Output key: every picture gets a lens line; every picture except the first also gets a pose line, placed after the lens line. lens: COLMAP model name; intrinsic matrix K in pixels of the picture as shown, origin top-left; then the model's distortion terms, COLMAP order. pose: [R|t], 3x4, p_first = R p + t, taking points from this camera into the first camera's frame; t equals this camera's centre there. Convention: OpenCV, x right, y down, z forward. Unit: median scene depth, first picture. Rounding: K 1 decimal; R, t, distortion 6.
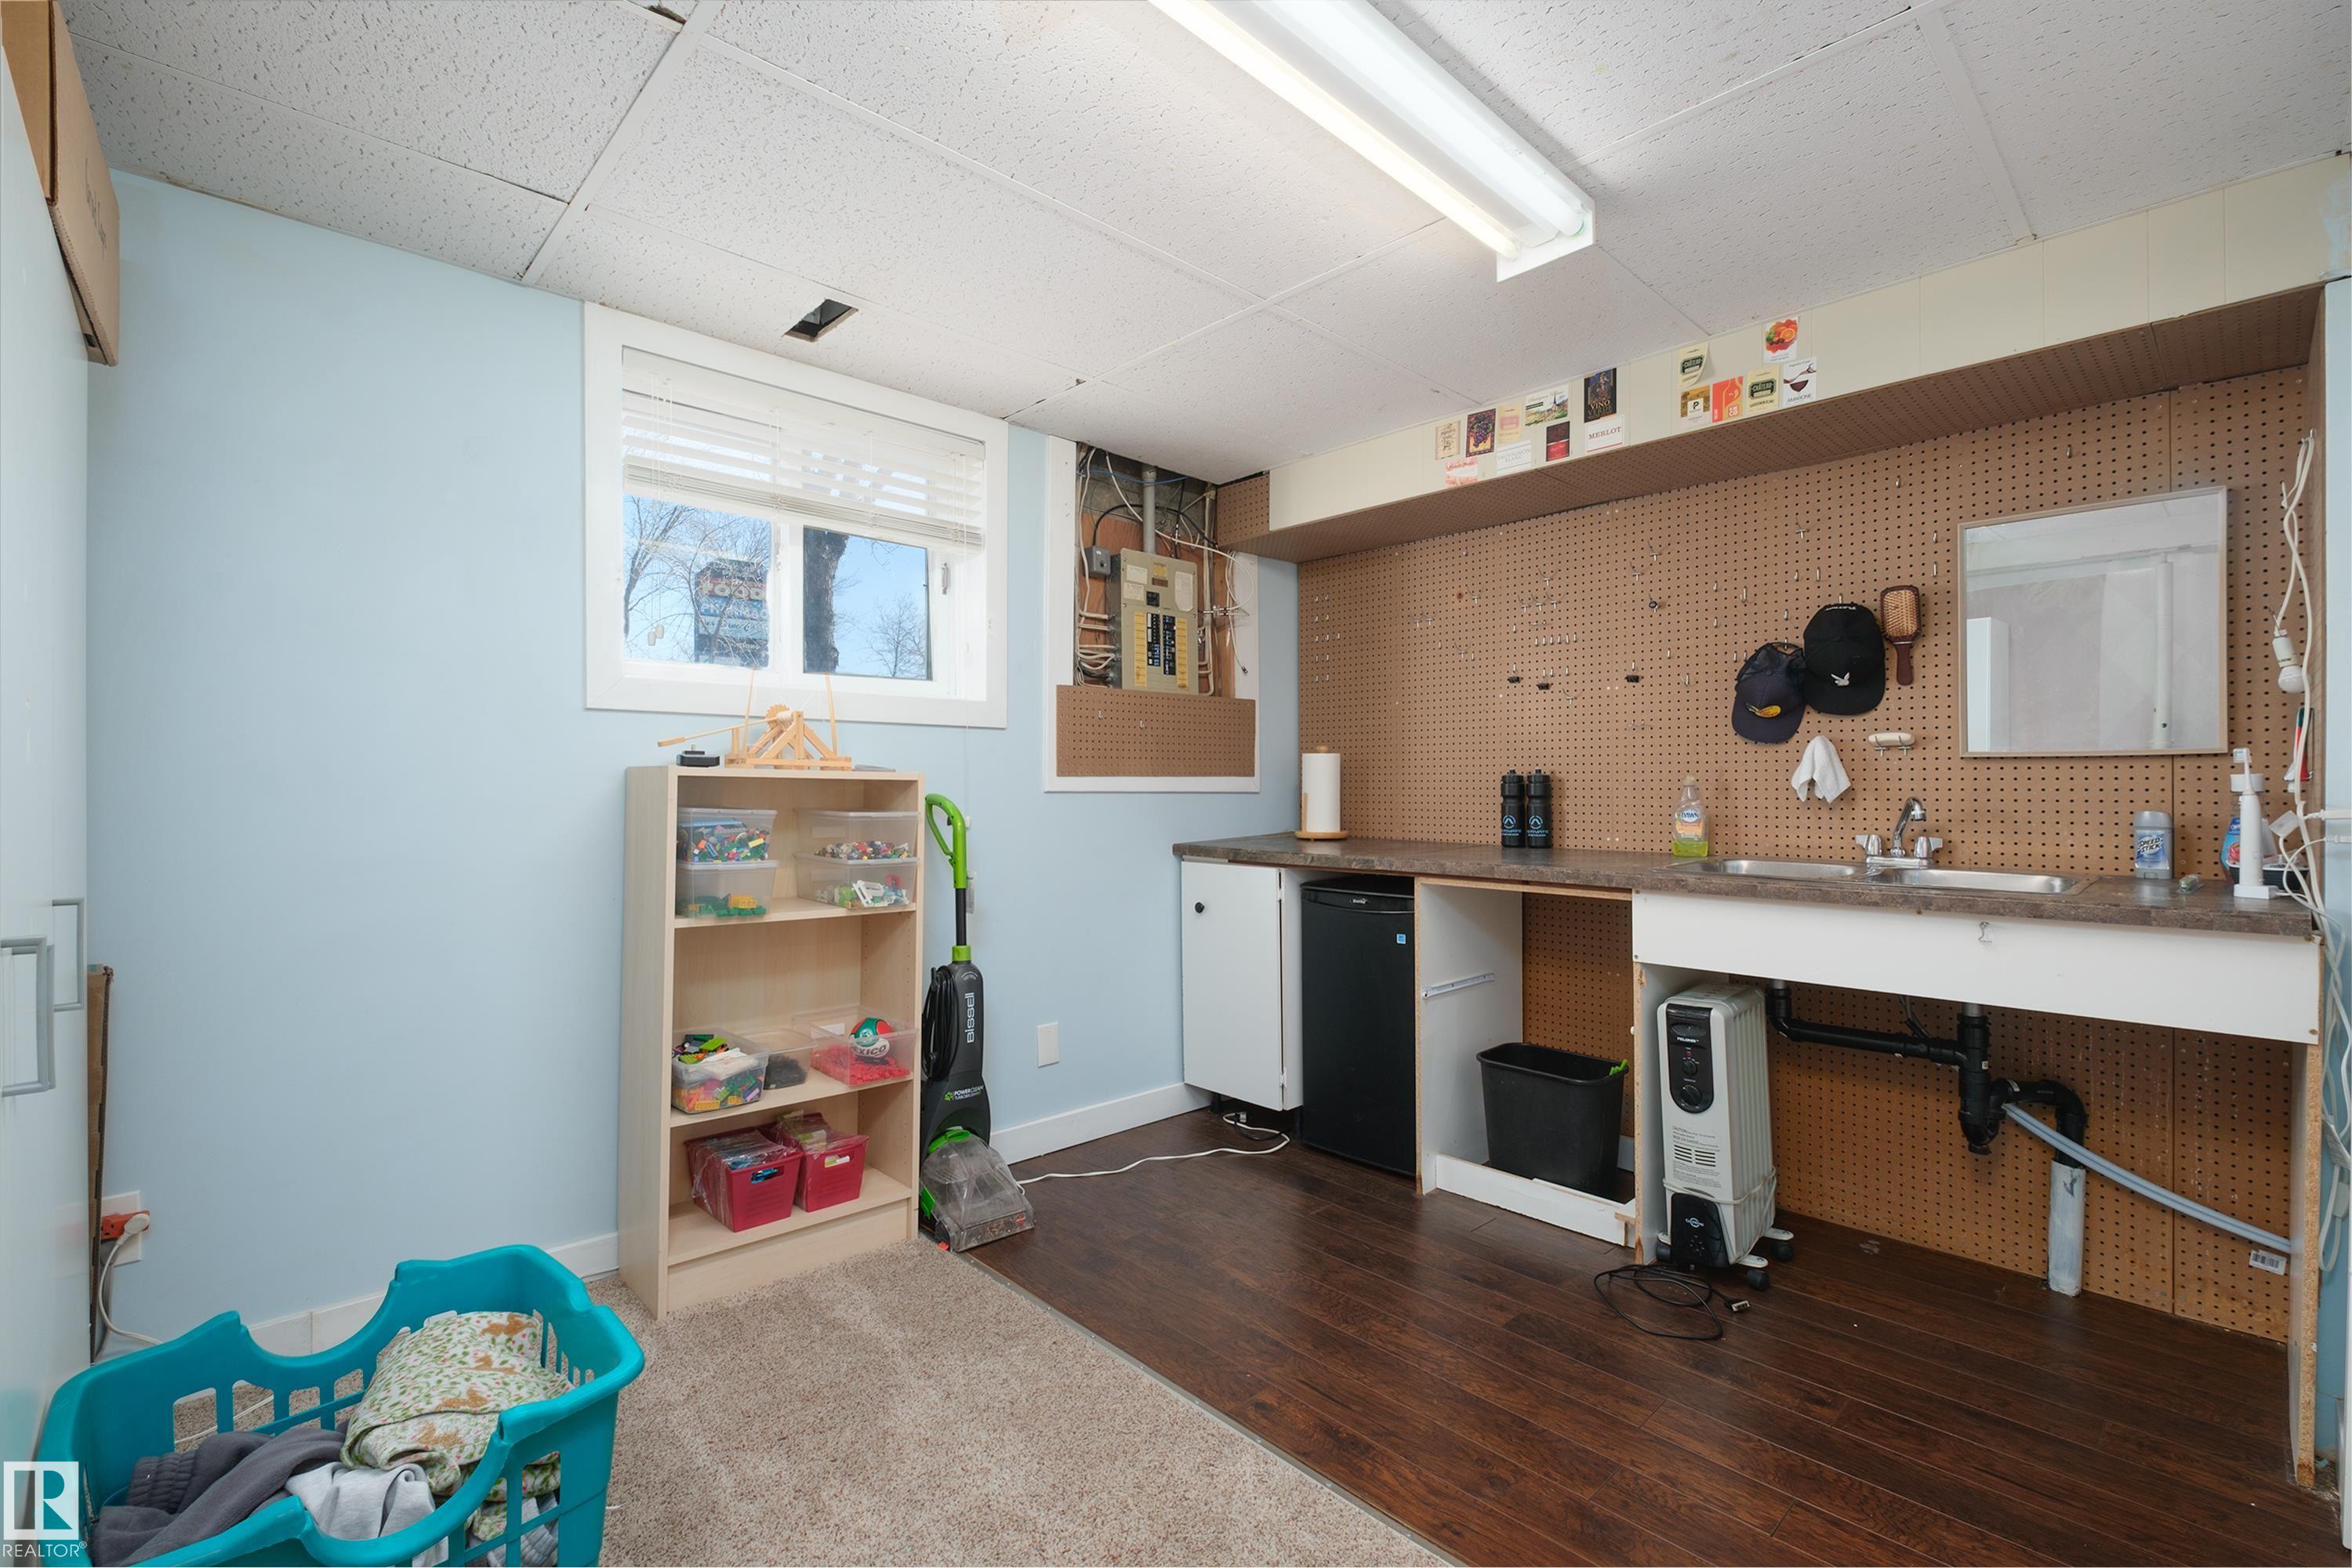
lens RADIAL K [[1042.5, 0, 1168.4], [0, 1042.5, 784.6], [0, 0, 1]] dist [0.012778, -0.000653]
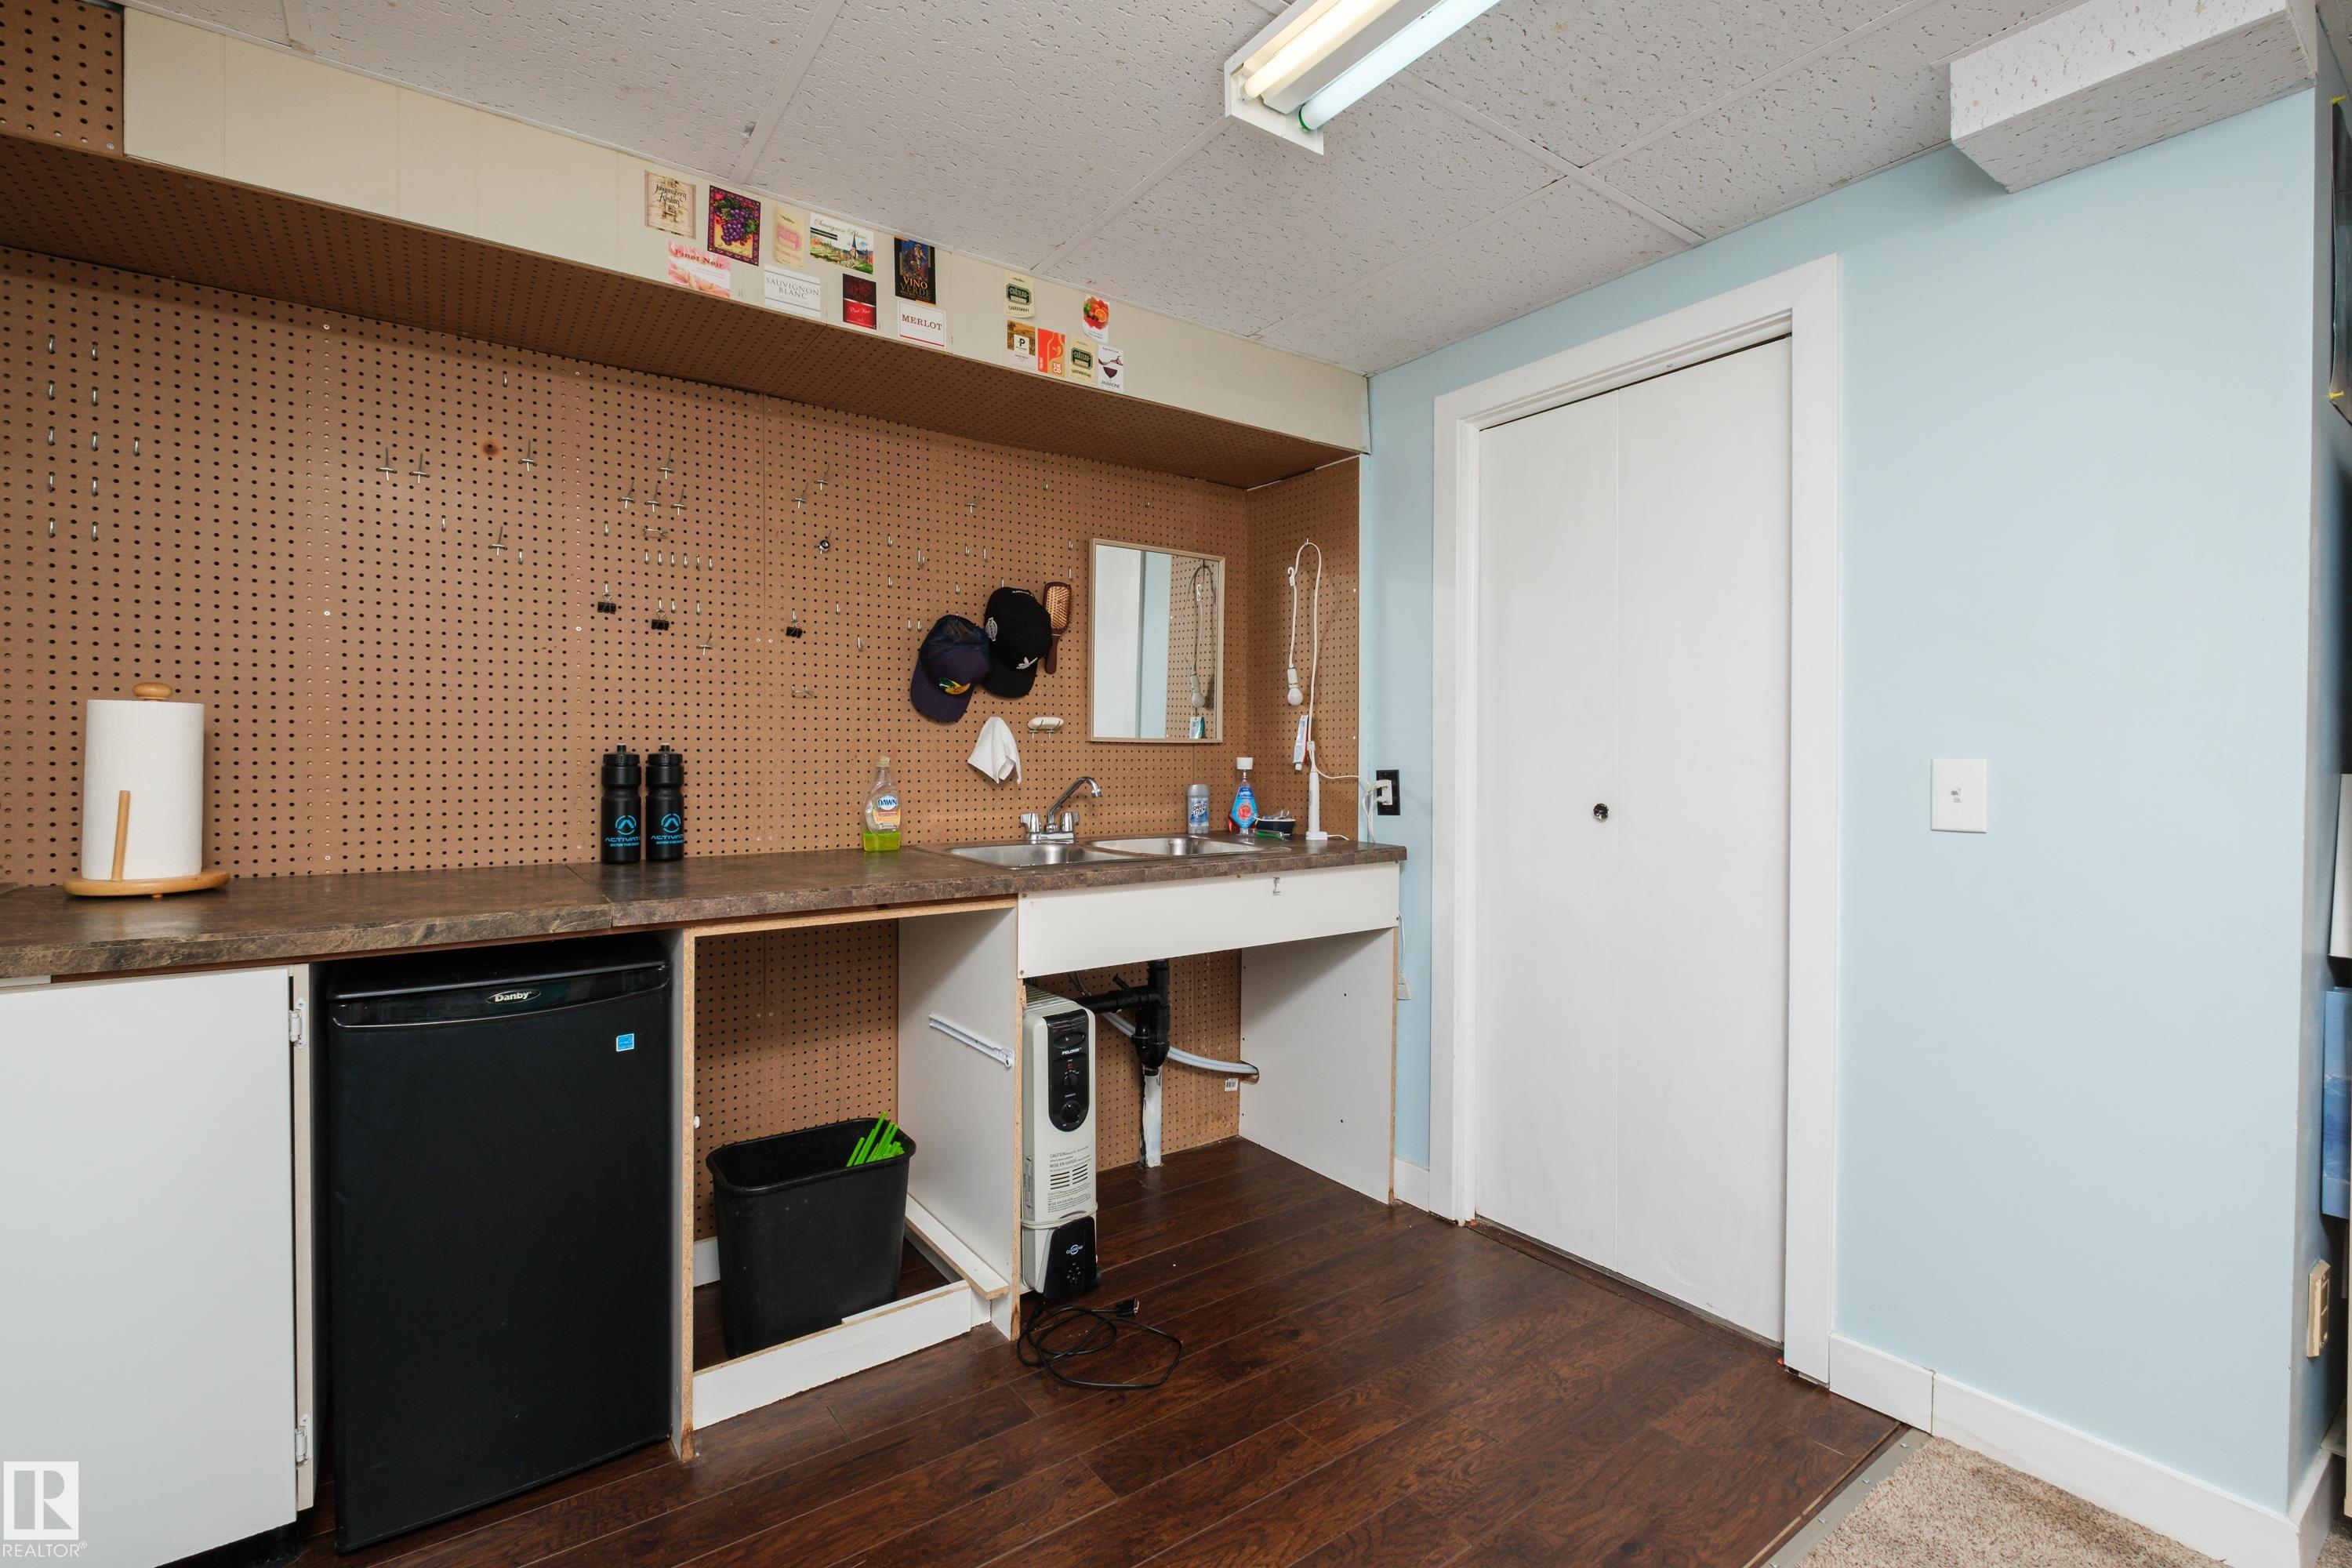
lens RADIAL K [[1042.5, 0, 1169.0], [0, 1042.5, 763.4], [0, 0, 1]] dist [0.012778, -0.000653]
pose [[0.128914, -0.007611, 0.991627, -0.323484], [-0.000080, 0.999970, 0.007686, -0.009544], [-0.991656, -0.001070, 0.128909, 0.674101]]
